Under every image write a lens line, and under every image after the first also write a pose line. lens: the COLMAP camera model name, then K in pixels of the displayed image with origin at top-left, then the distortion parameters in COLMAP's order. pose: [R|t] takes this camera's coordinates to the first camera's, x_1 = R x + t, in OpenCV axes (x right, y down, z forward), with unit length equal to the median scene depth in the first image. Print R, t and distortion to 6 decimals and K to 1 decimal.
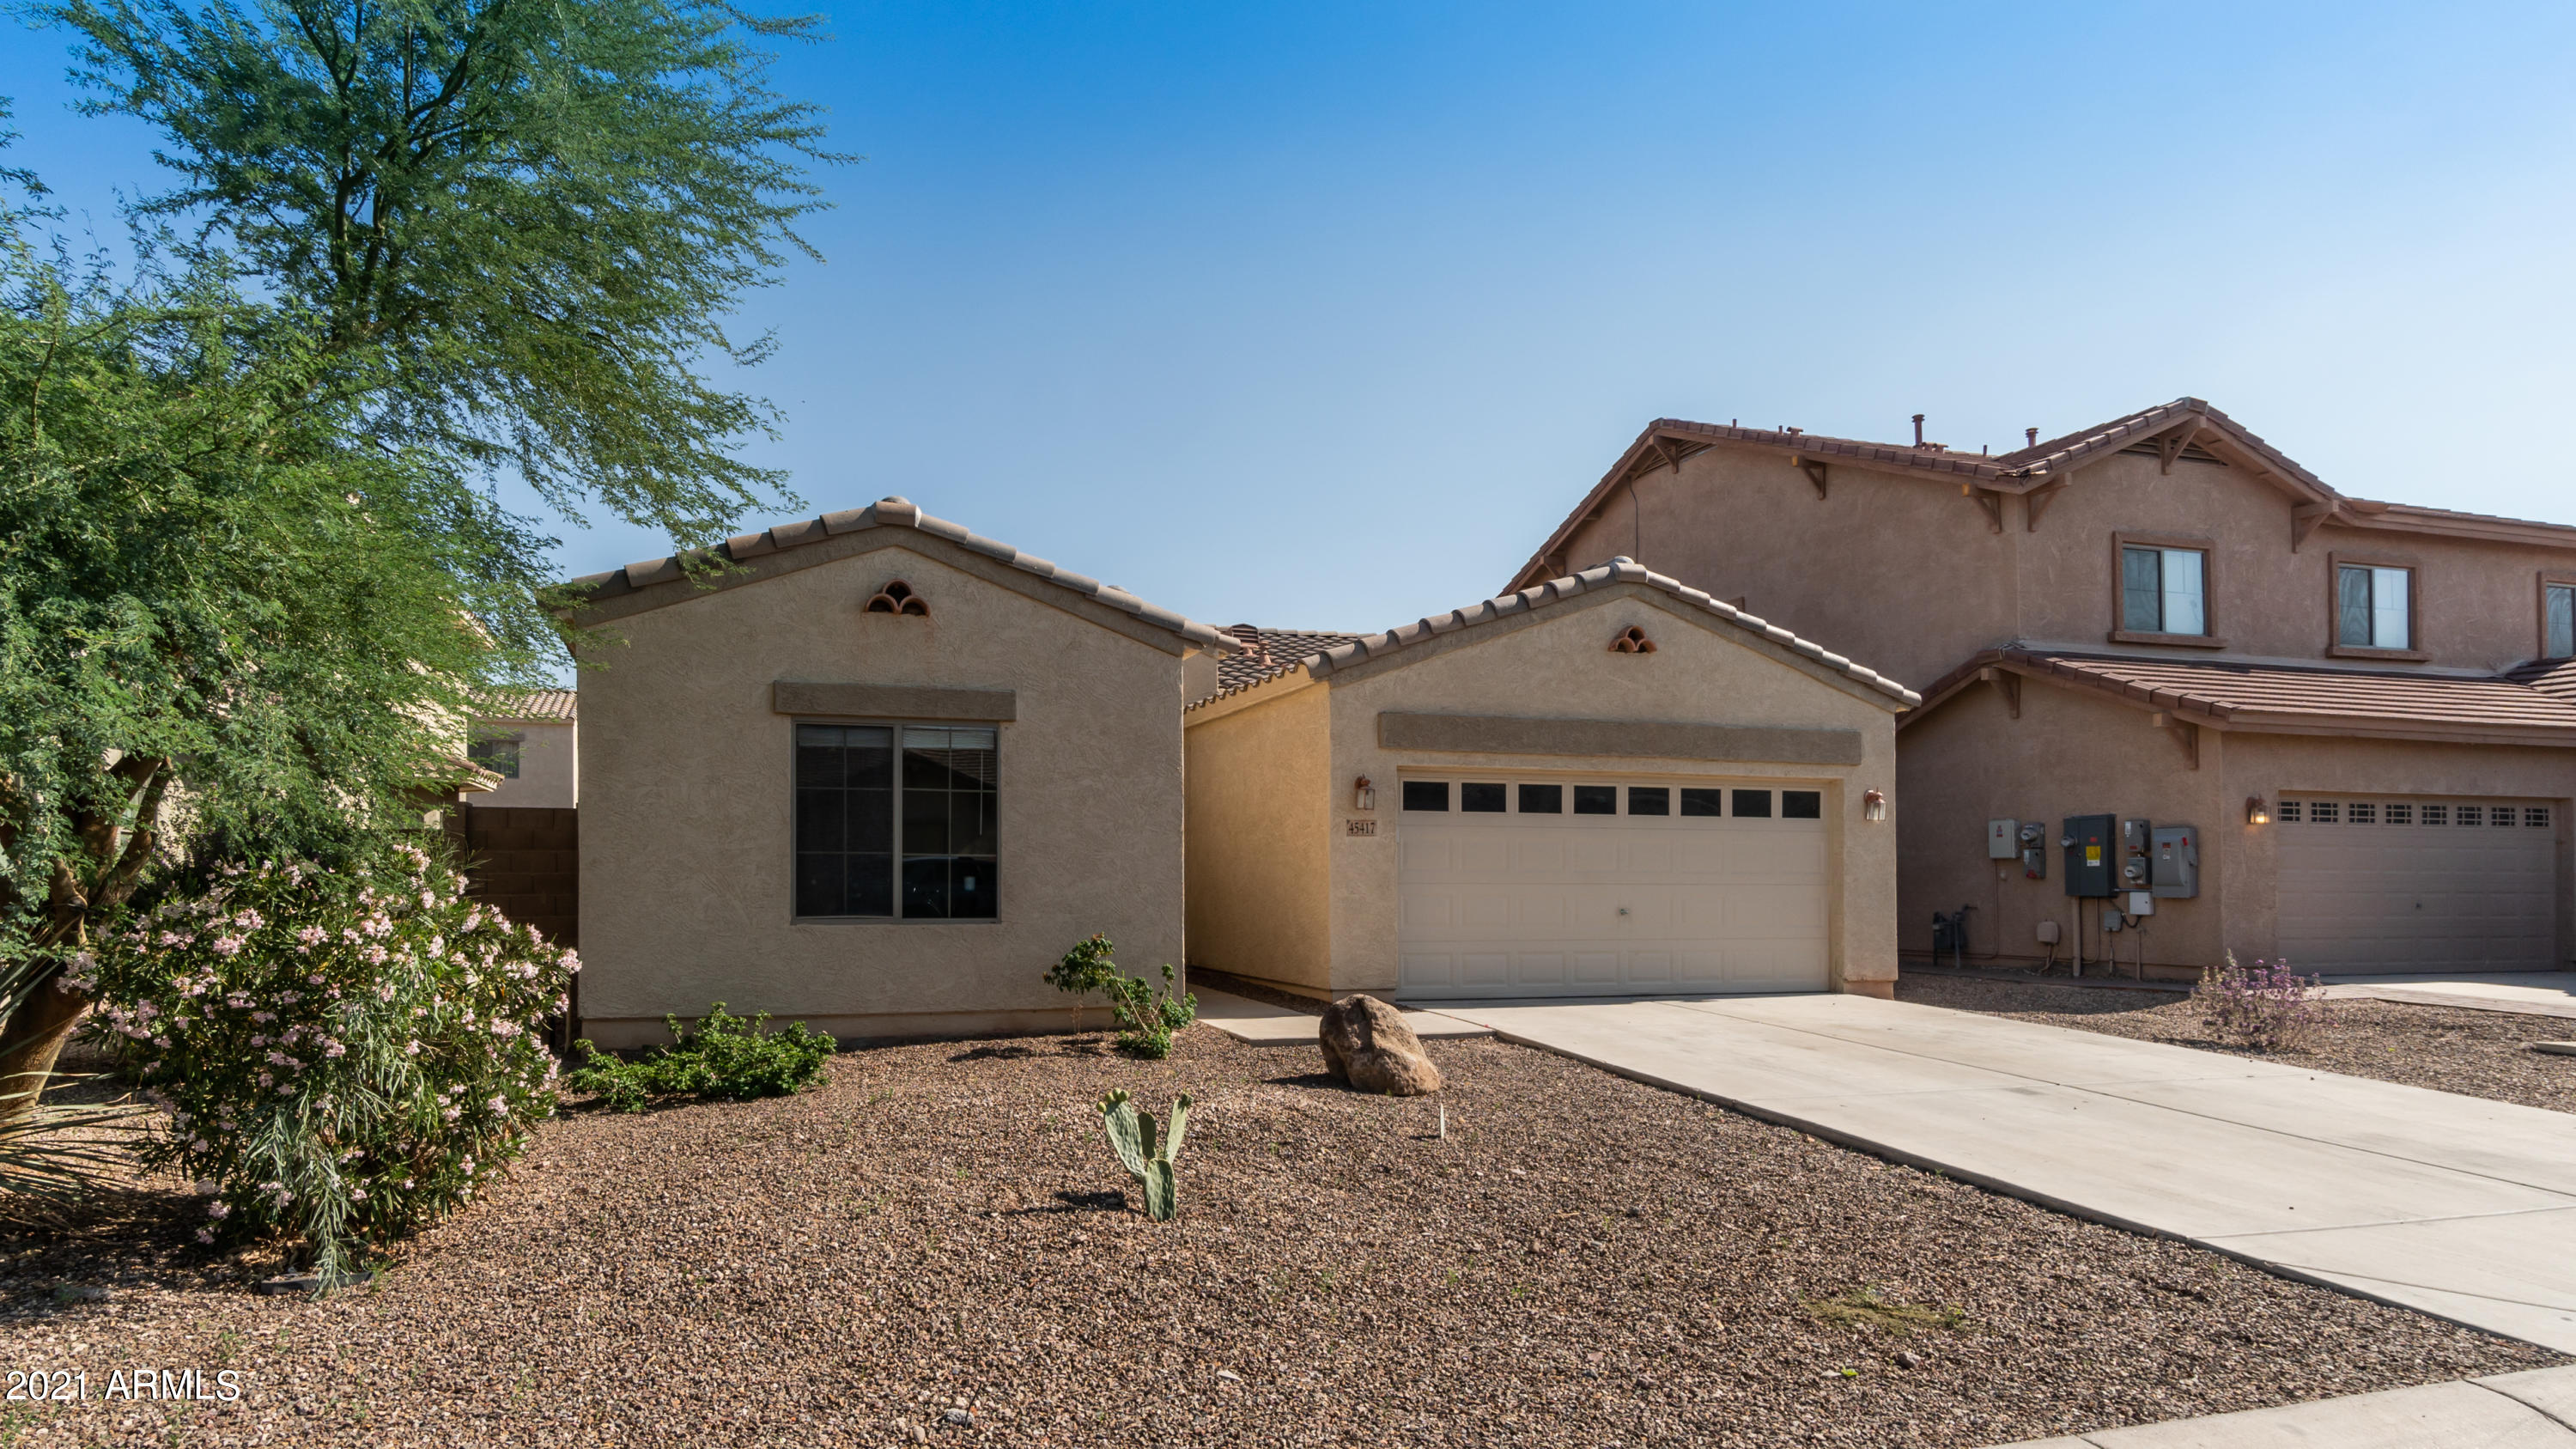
lens RADIAL K [[1318.6, 0, 1113.4], [0, 1318.6, 829.1], [0, 0, 1]] dist [-0.004394, -0.003029]
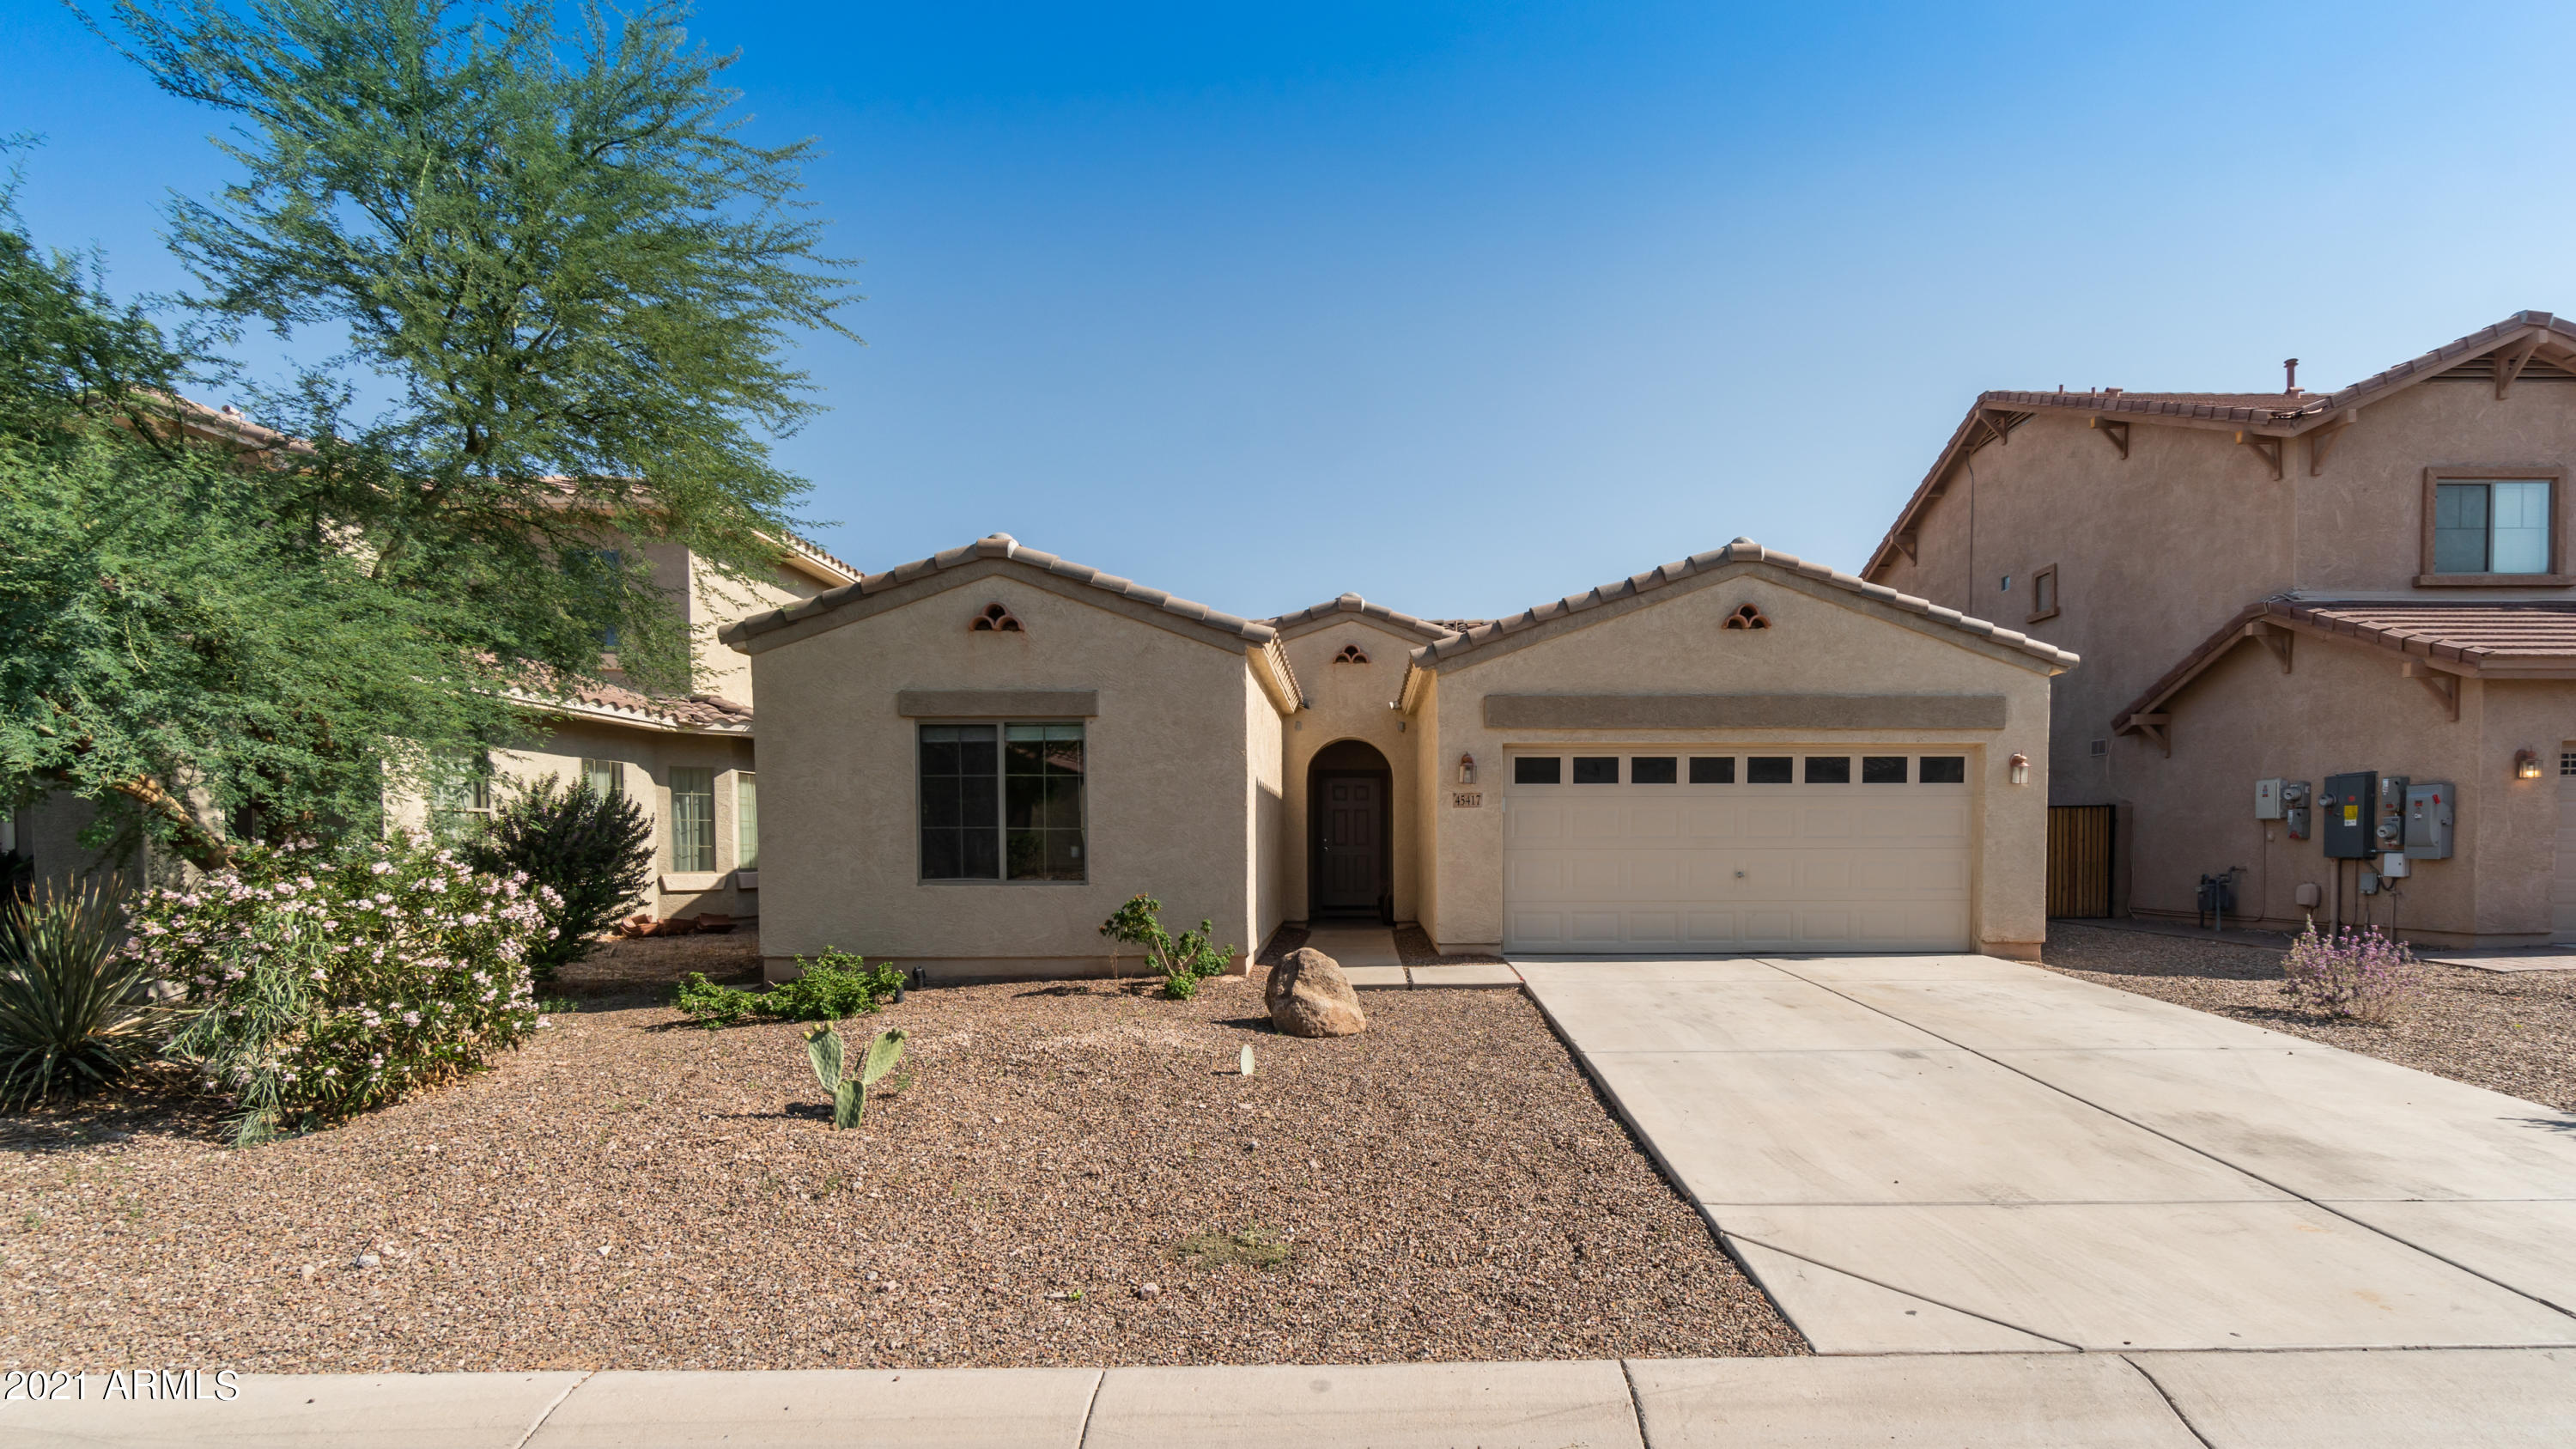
lens RADIAL K [[1113.7, 0, 1389.6], [0, 1113.7, 867.8], [0, 0, 1]] dist [-0.002423, -0.002365]
pose [[0.970274, -0.001859, -0.242000, 0.338805], [0.015808, 0.998322, 0.055713, 0.002680], [0.241491, -0.057883, 0.968675, 0.060974]]
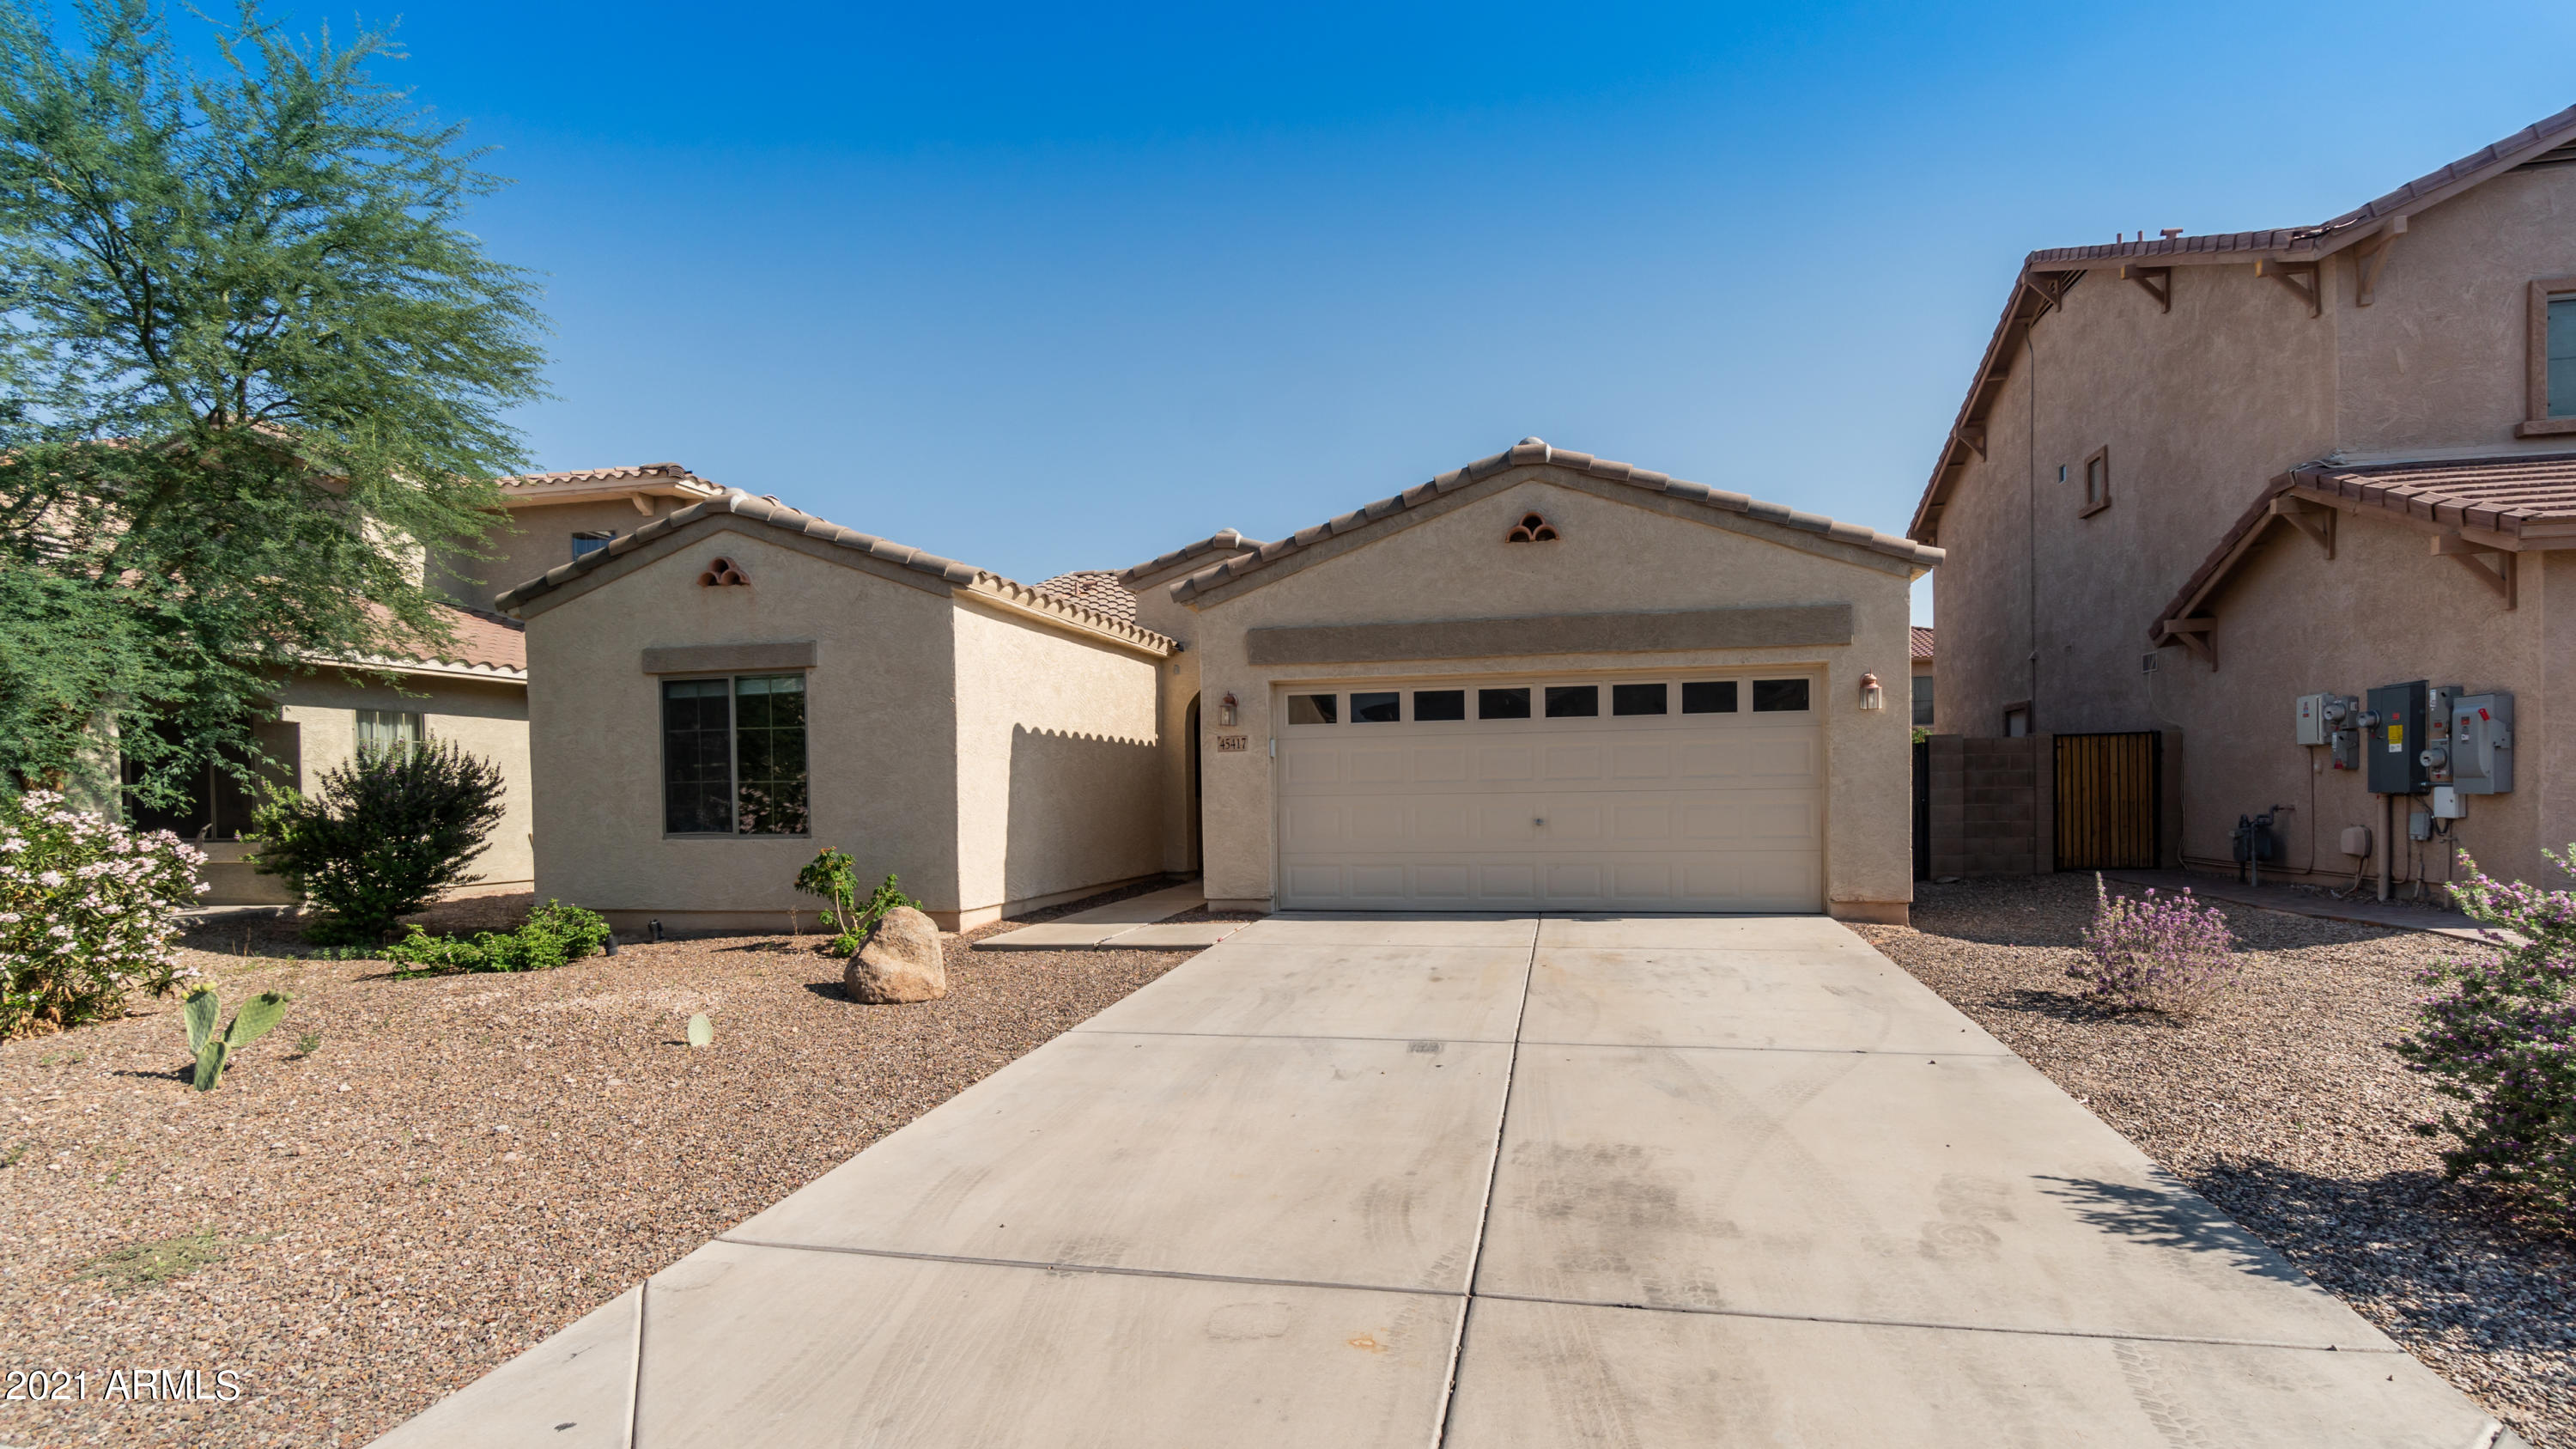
lens RADIAL K [[1113.7, 0, 1369.5], [0, 1113.7, 795.8], [0, 0, 1]] dist [-0.002423, -0.002365]
pose [[0.902682, -0.016811, -0.429979, 0.634467], [0.035787, 0.998708, 0.036083, 0.011830], [0.428817, -0.047959, 0.902118, 0.245347]]
